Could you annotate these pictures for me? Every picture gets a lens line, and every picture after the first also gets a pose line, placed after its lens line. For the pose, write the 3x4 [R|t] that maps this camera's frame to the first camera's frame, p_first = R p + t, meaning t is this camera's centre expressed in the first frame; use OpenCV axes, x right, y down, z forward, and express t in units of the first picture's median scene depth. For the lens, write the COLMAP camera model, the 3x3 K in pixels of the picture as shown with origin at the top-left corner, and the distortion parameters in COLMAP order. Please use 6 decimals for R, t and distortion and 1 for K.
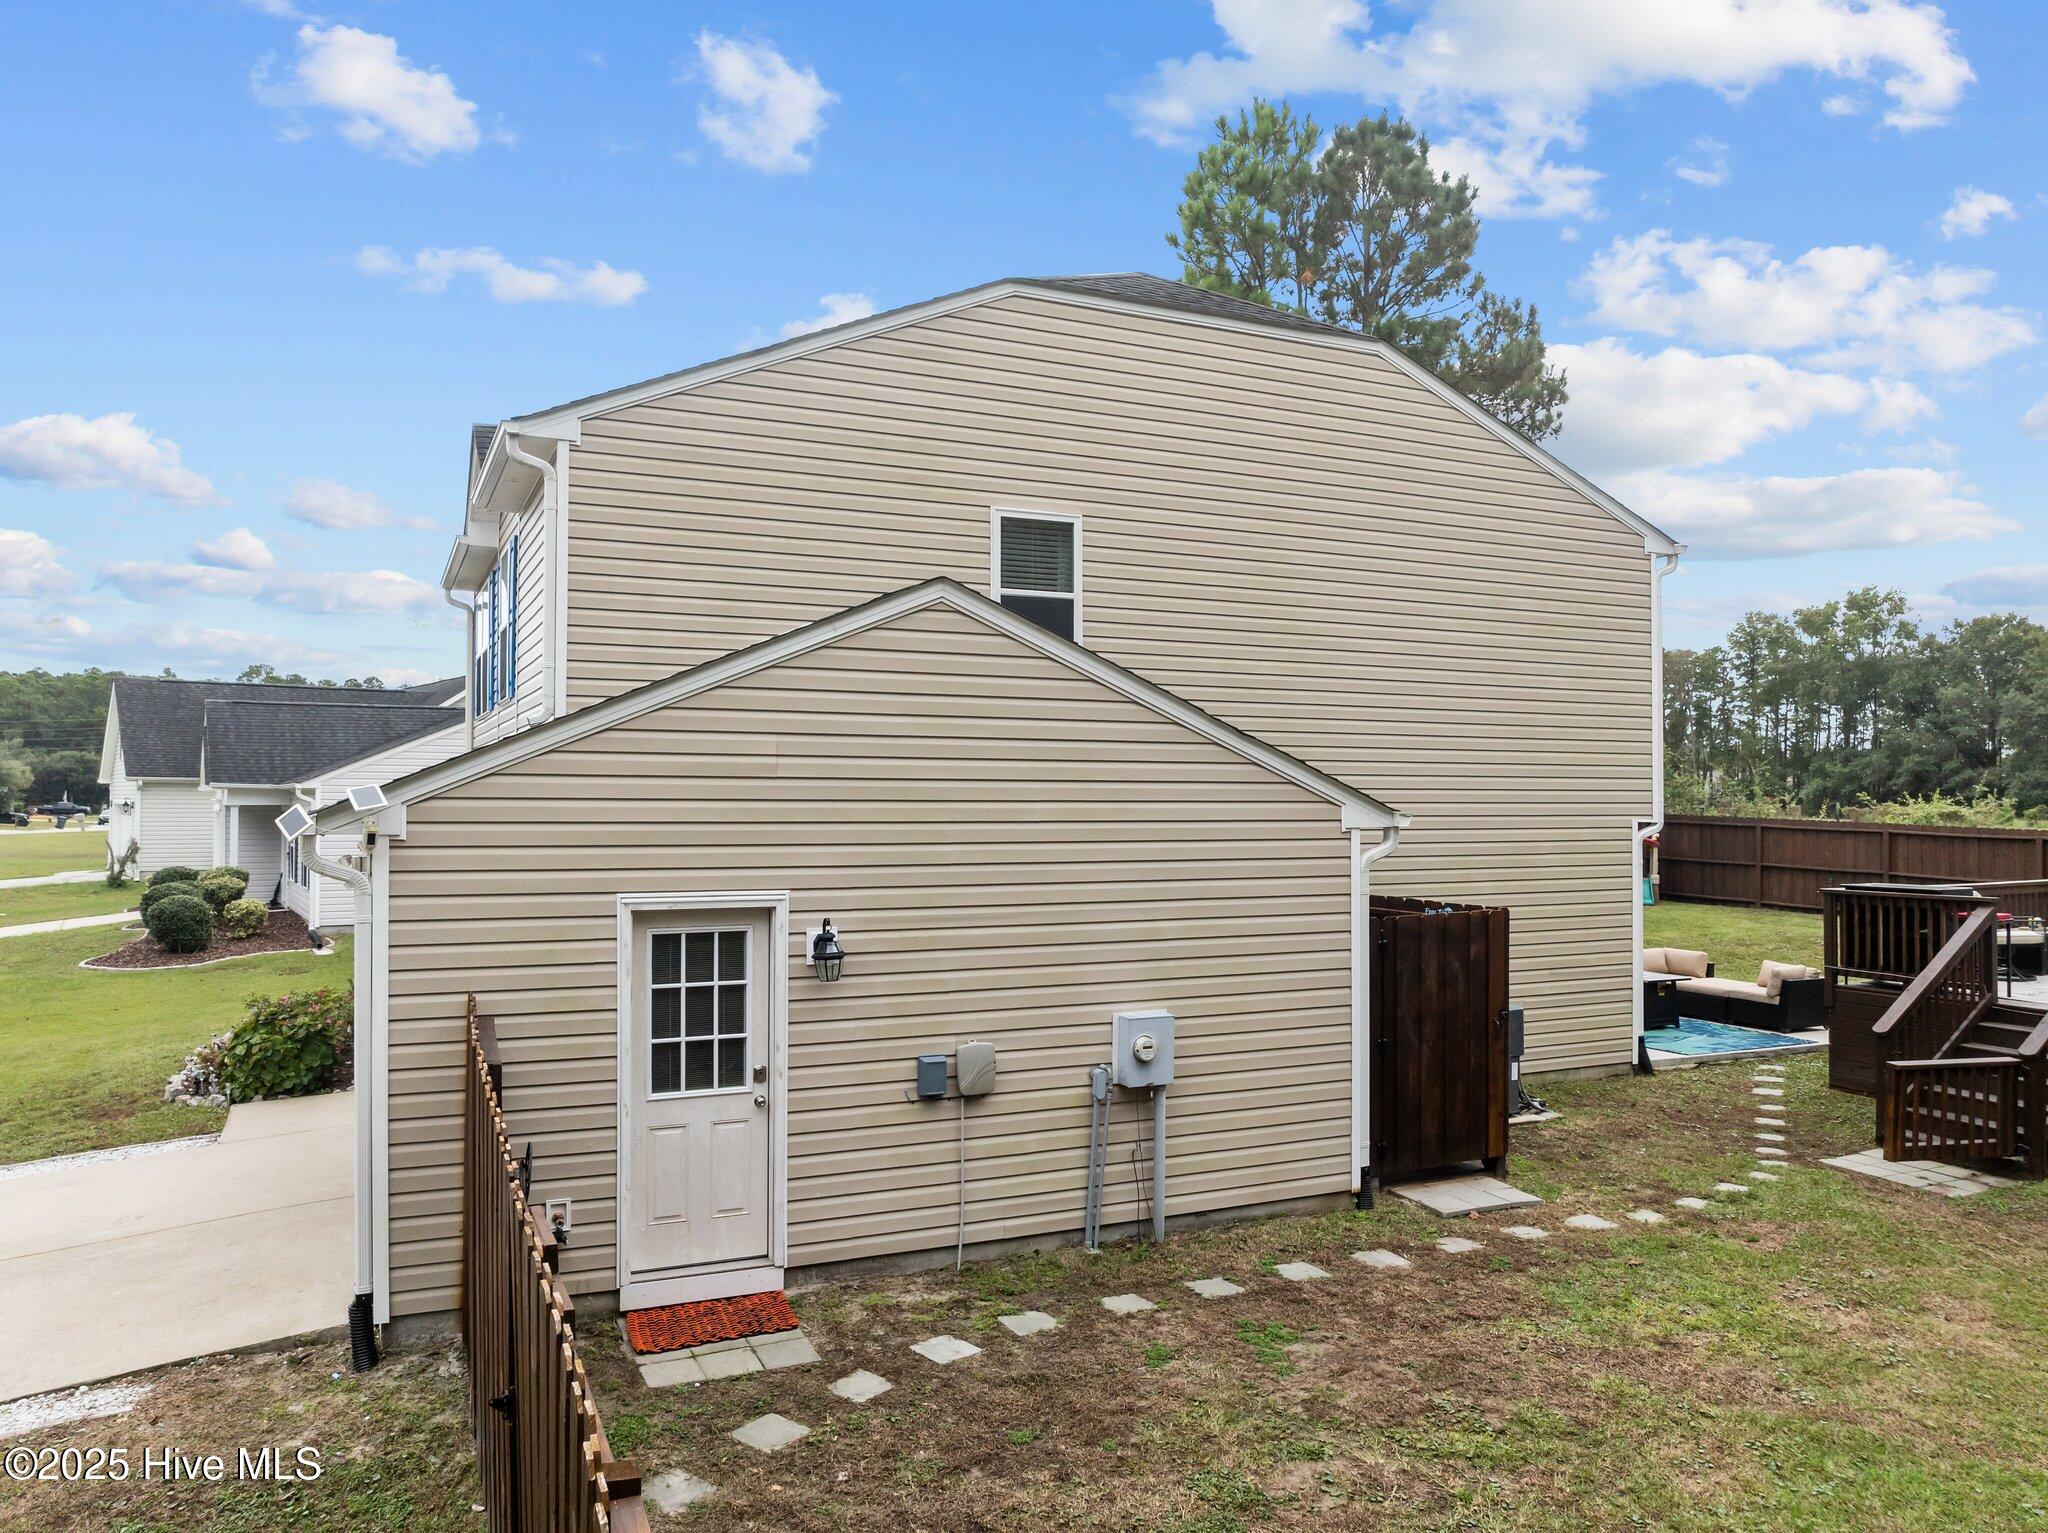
lens RADIAL K [[1449.6, 0, 1033.9], [0, 1449.6, 771.8], [0, 0, 1]] dist [-0.038351, -0.000602]
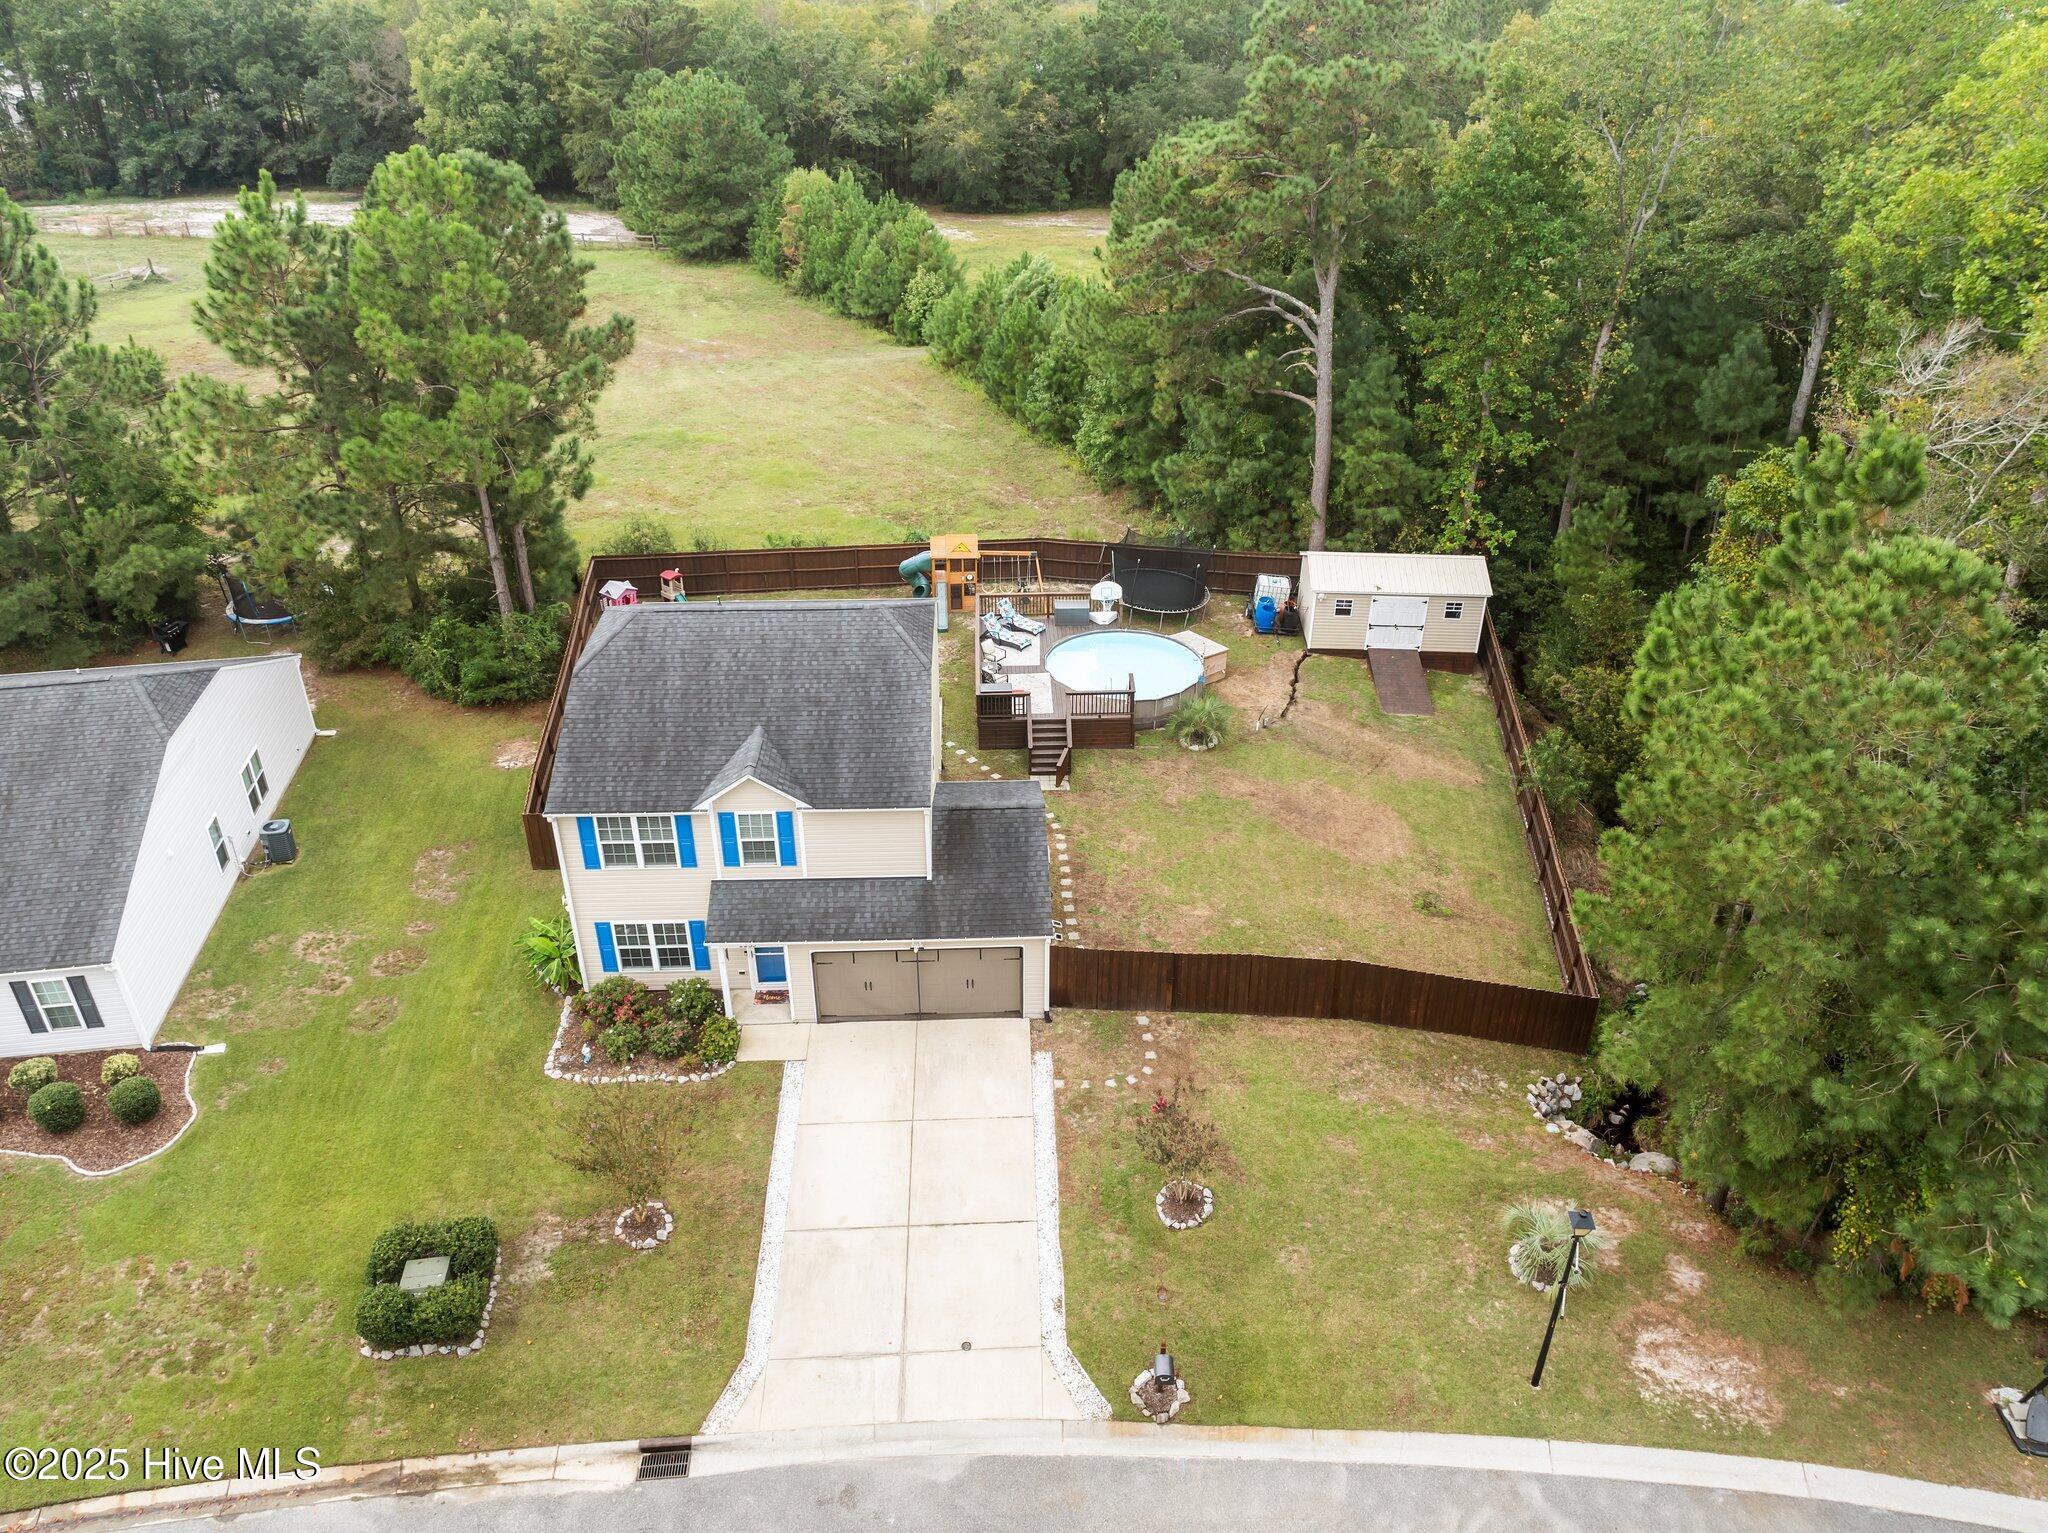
lens RADIAL K [[1427.1, 0, 1026.5], [0, 1427.1, 763.0], [0, 0, 1]] dist [-0.028357, -0.013530]
pose [[0.392656, -0.463243, 0.794498, -3.523765], [-0.015743, 0.860368, 0.509430, -2.492057], [-0.919551, -0.212538, 0.330536, -0.287288]]
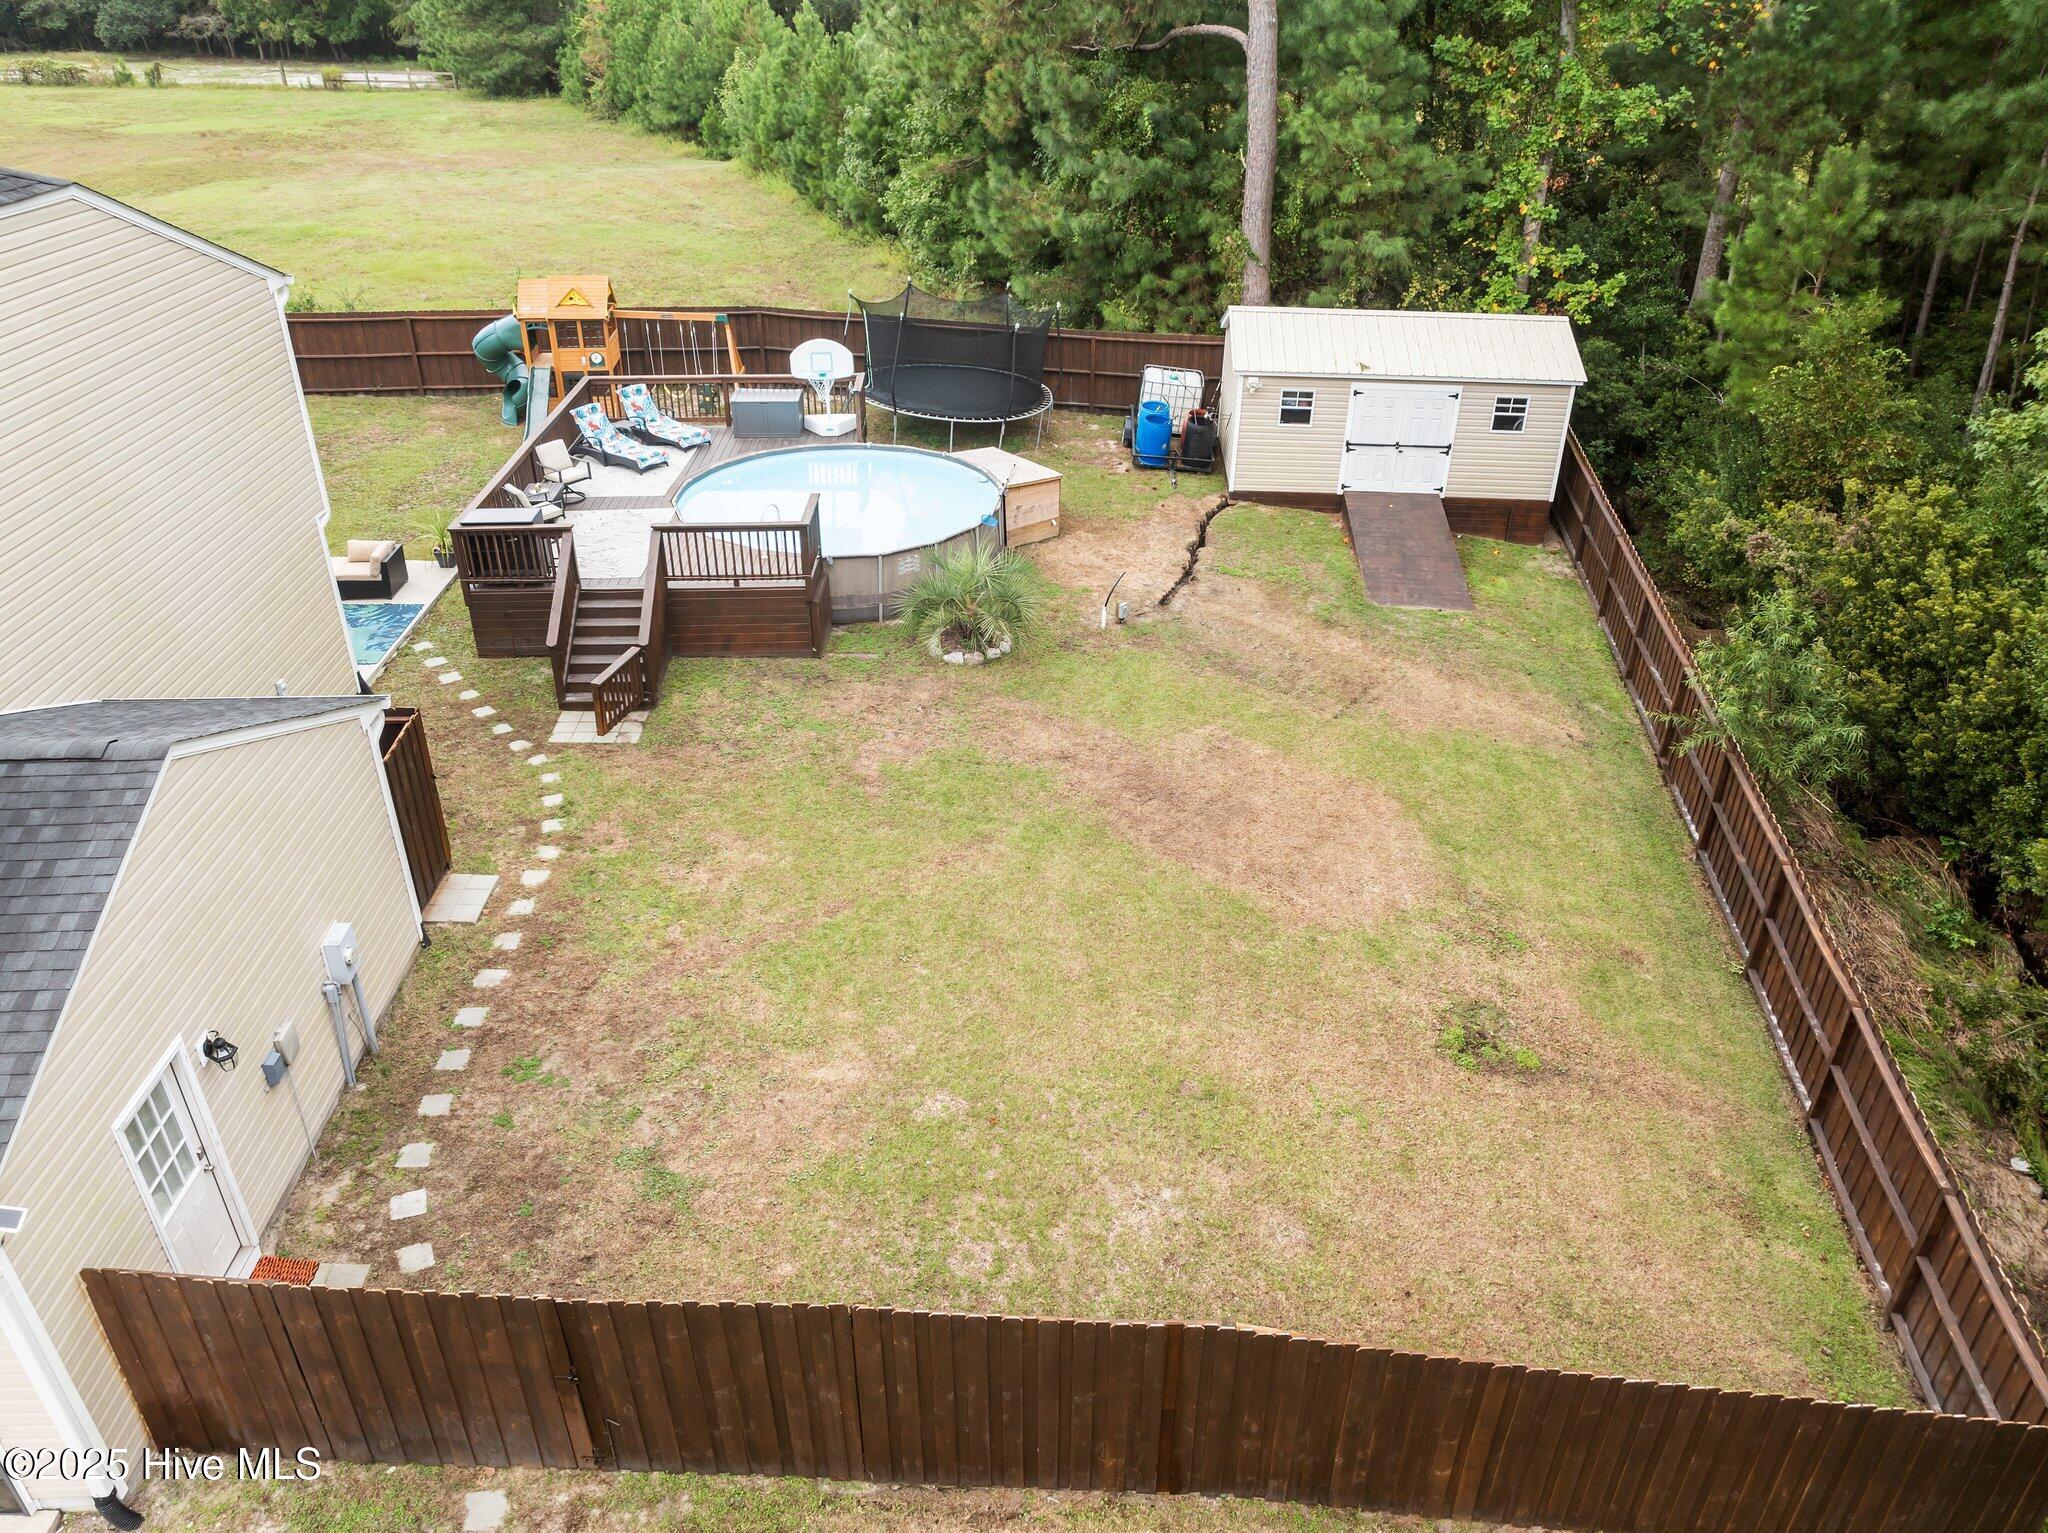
lens RADIAL K [[1435.4, 0, 1024.1], [0, 1435.4, 763.4], [0, 0, 1]] dist [-0.025791, -0.017782]
pose [[0.397686, -0.459257, 0.794311, -0.777320], [-0.020220, 0.861116, 0.508006, -0.790446], [-0.917299, -0.218088, 0.333167, -0.036171]]
